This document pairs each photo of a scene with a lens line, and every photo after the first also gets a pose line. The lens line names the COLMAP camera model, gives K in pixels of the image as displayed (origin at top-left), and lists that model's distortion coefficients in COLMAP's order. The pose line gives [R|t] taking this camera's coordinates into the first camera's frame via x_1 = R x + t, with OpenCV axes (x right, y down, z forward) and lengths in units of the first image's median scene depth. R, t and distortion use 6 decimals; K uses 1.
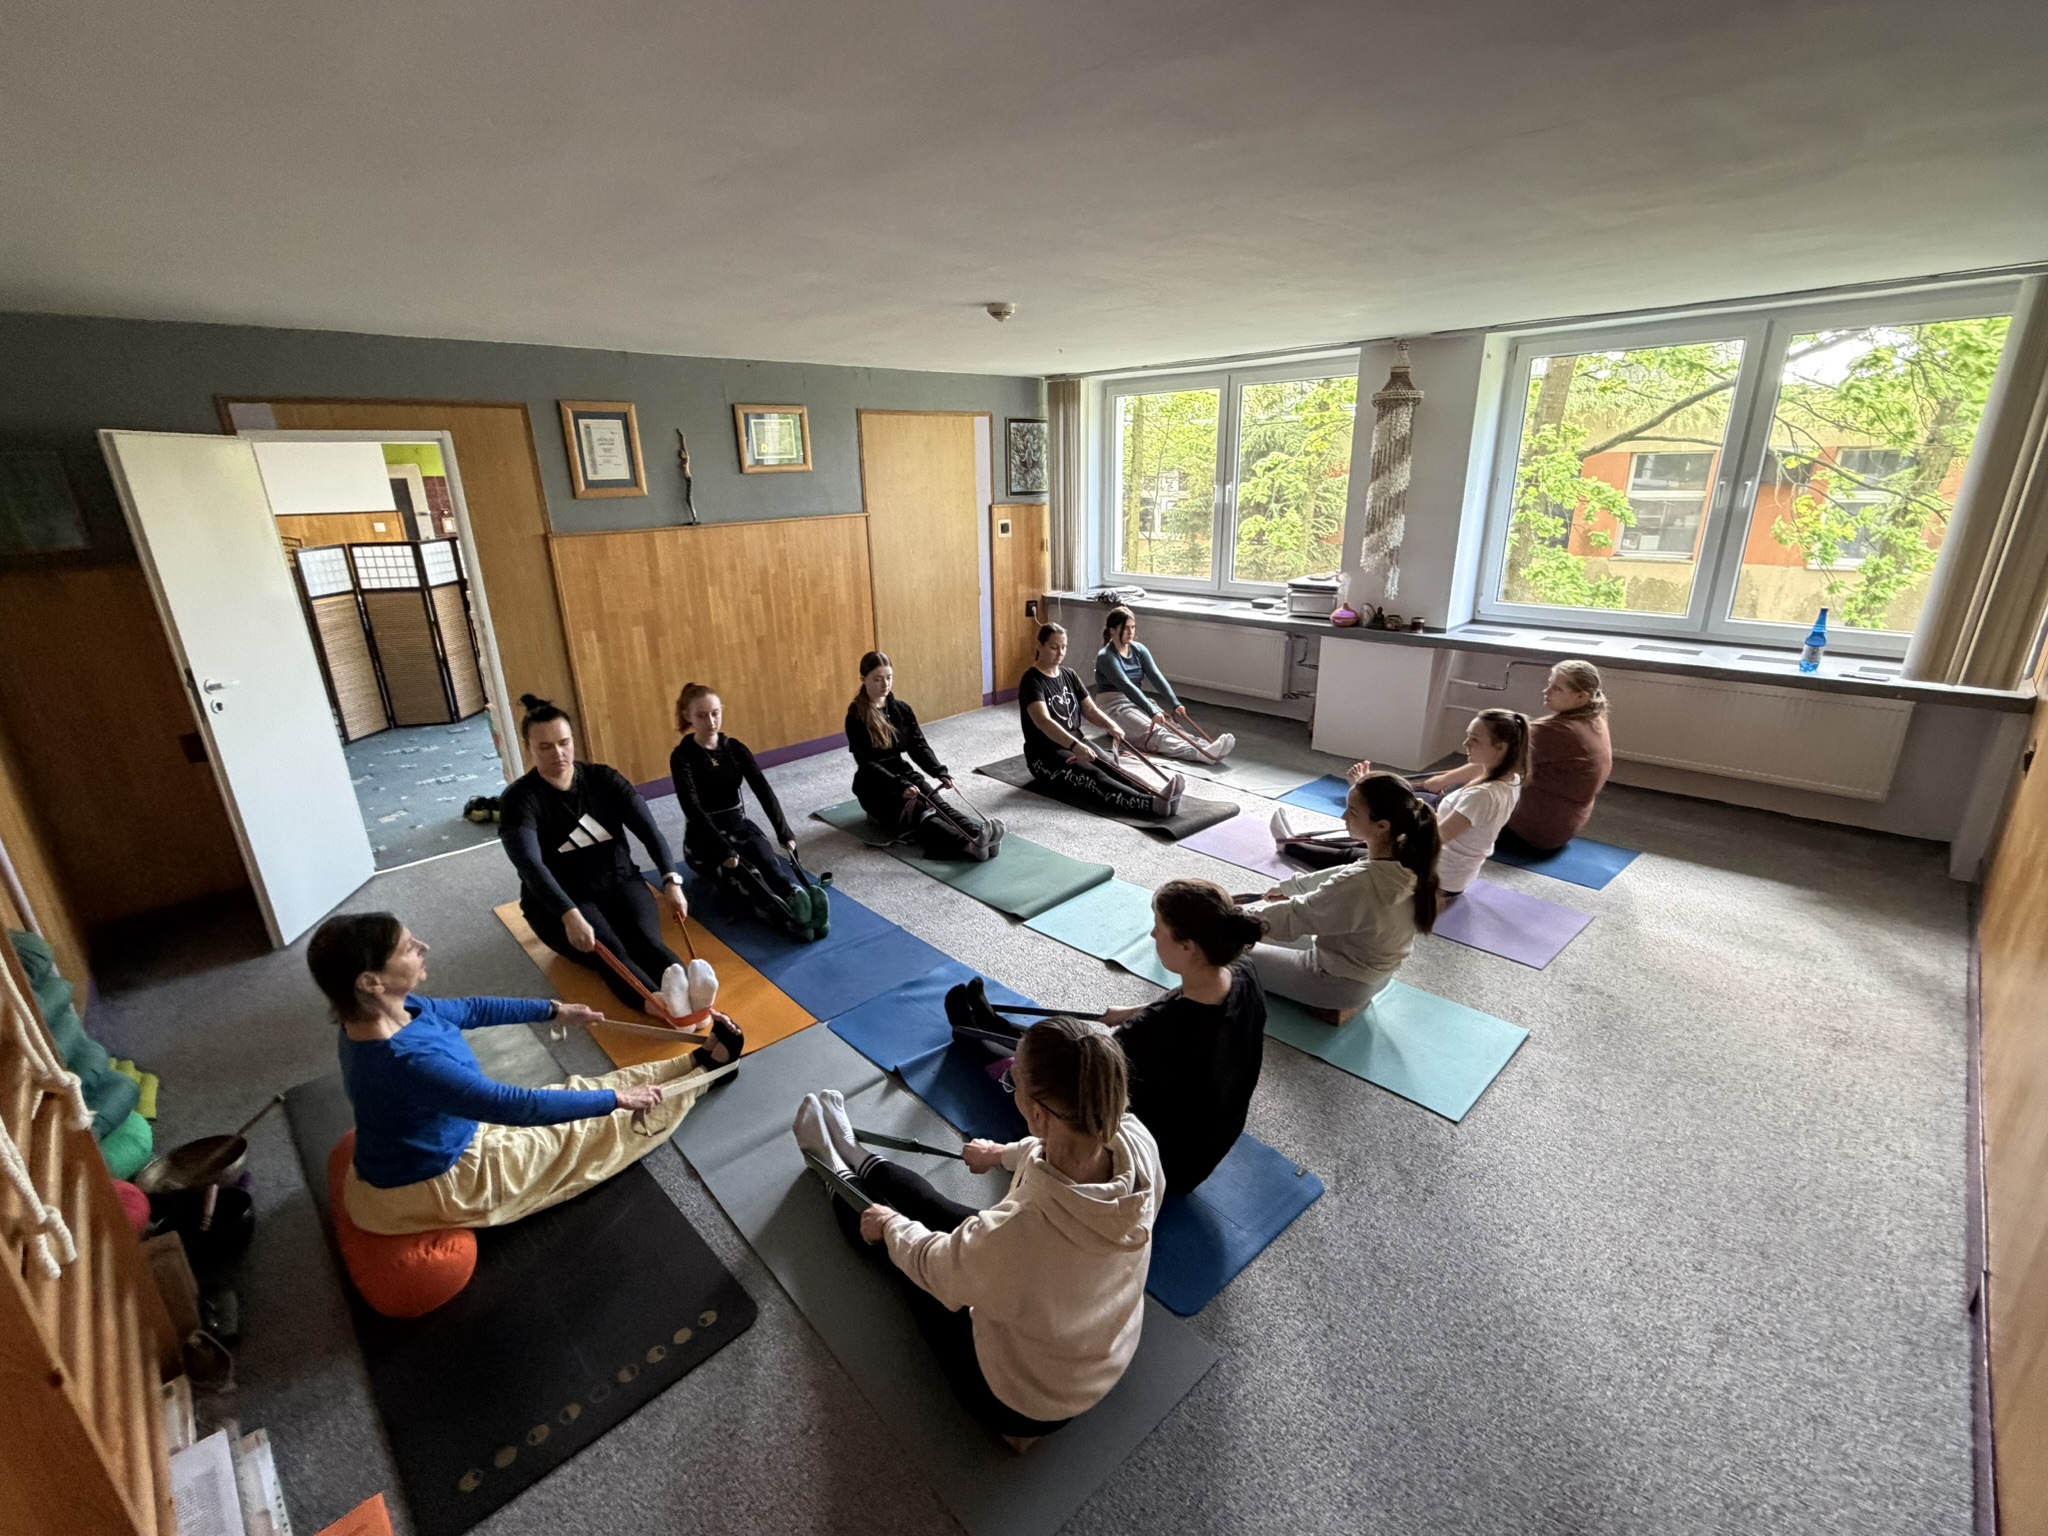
lens RADIAL K [[904.9, 0, 1024.0], [0, 904.9, 768.0], [0, 0, 1]] dist [0.001473, -0.000508]
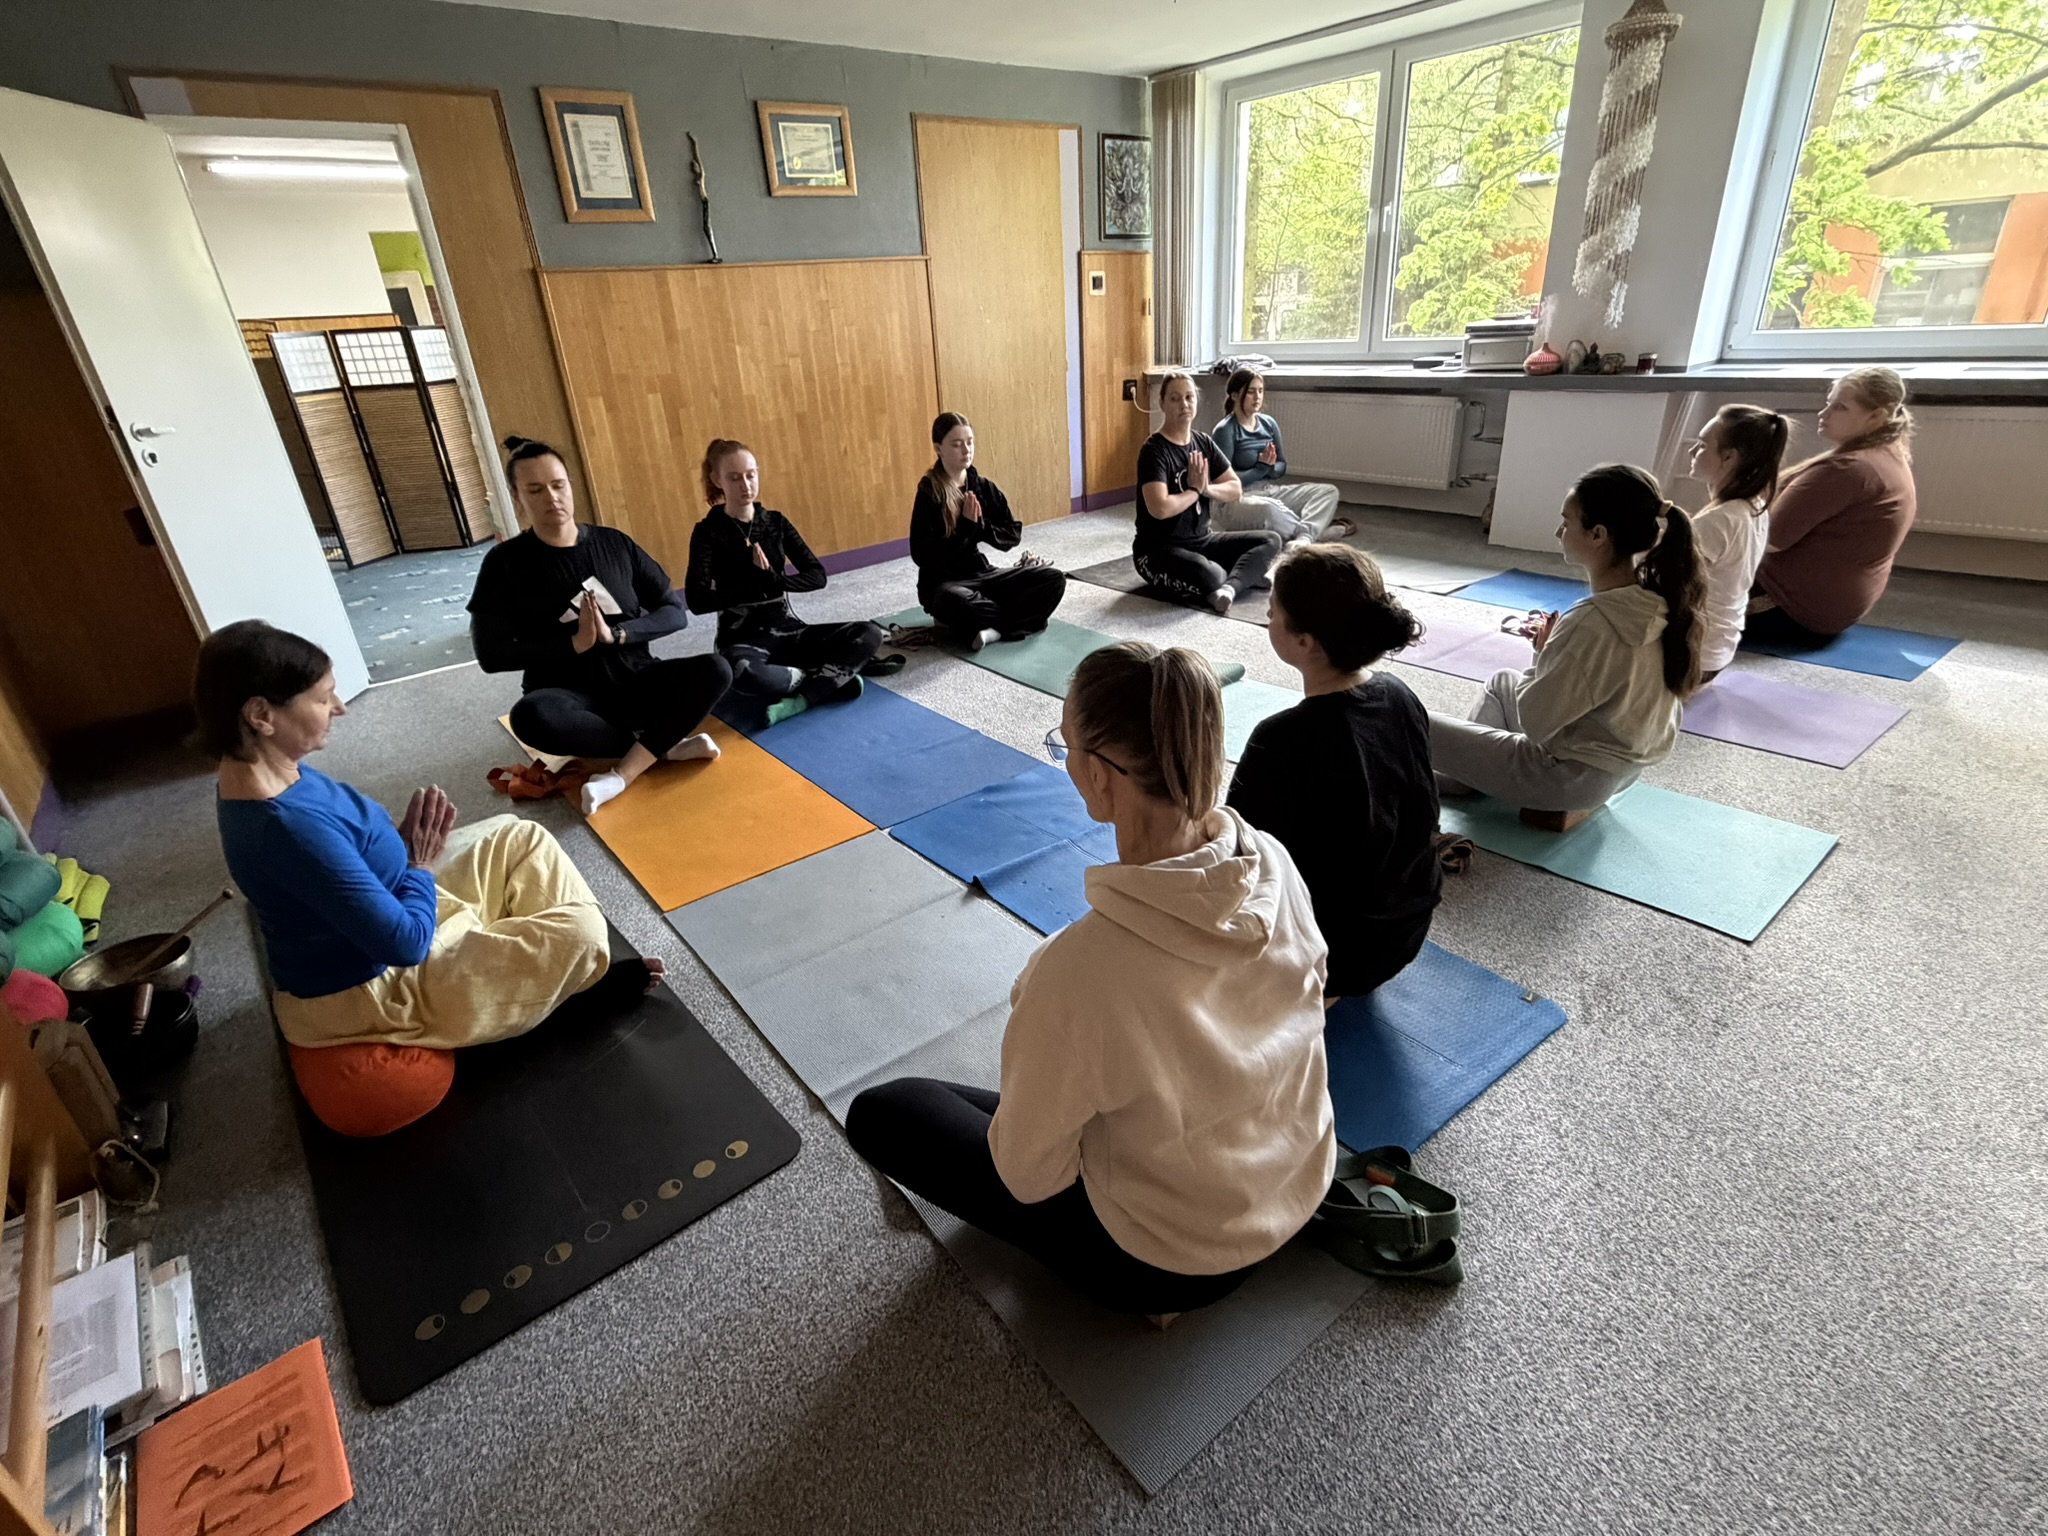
lens RADIAL K [[996.5, 0, 1024.0], [0, 996.5, 768.0], [0, 0, 1]] dist [0.000416, -0.000086]
pose [[0.996377, -0.001651, -0.085030, -0.015719], [0.011409, 0.993369, 0.114402, 0.082343], [0.084278, -0.114957, 0.989789, 0.095757]]
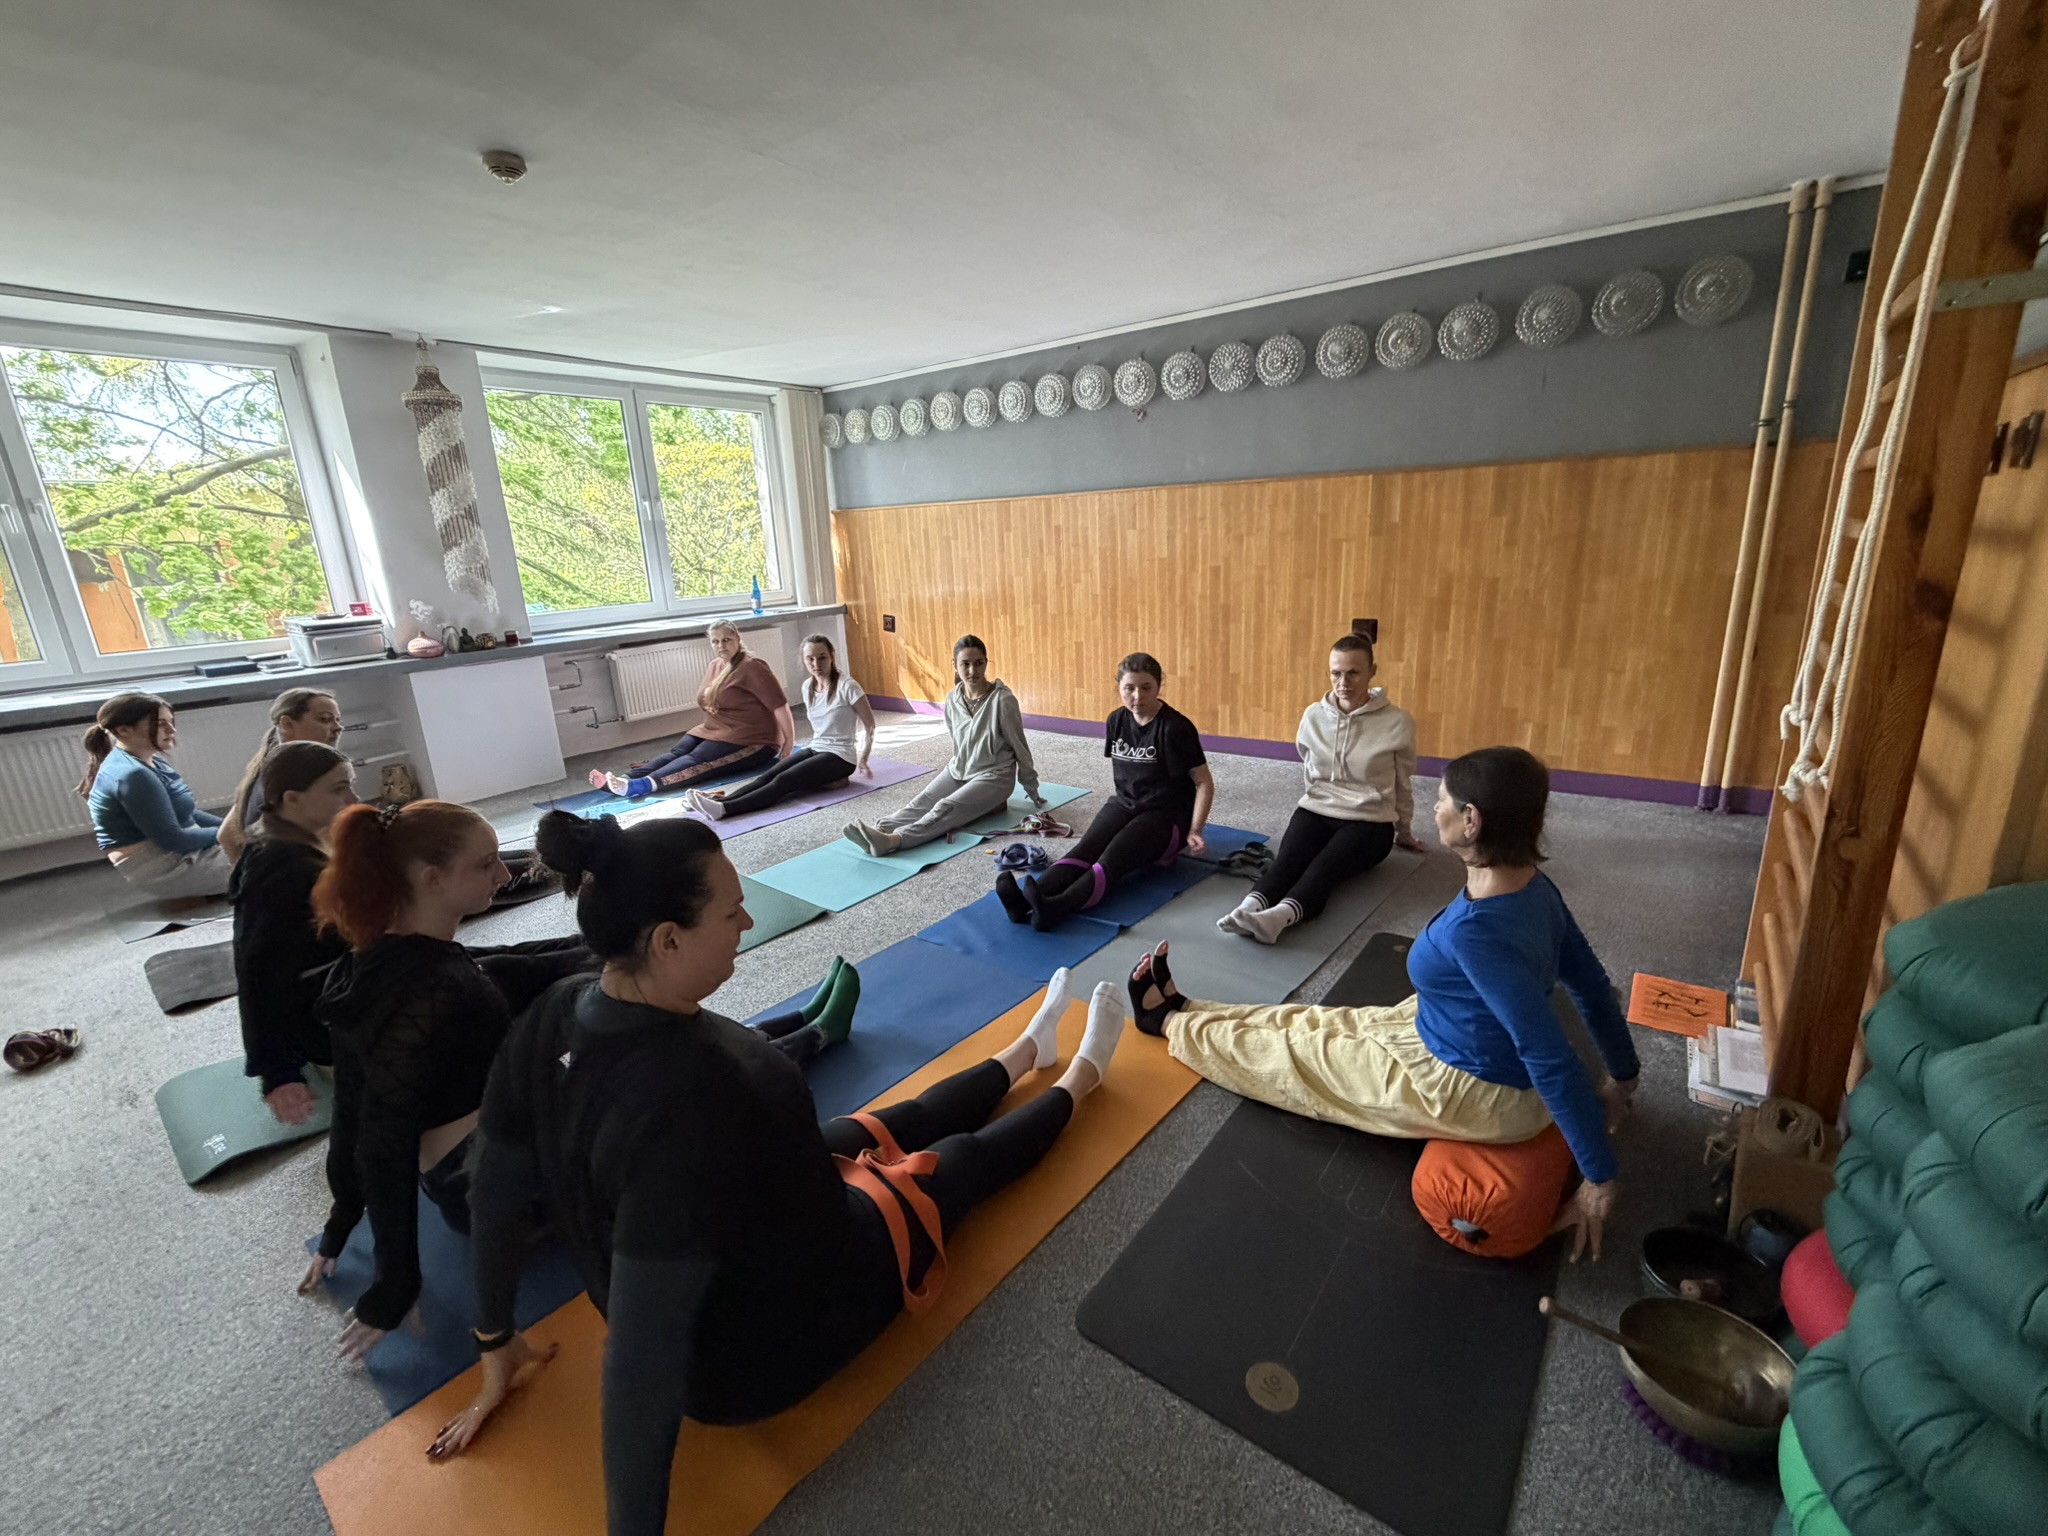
lens RADIAL K [[904.9, 0, 1024.0], [0, 904.9, 768.0], [0, 0, 1]] dist [0.001473, -0.000508]
pose [[-0.140910, -0.209740, 0.967550, -0.663736], [0.366286, 0.896908, 0.247771, -0.074894], [-0.919771, 0.389313, -0.049559, 0.623393]]
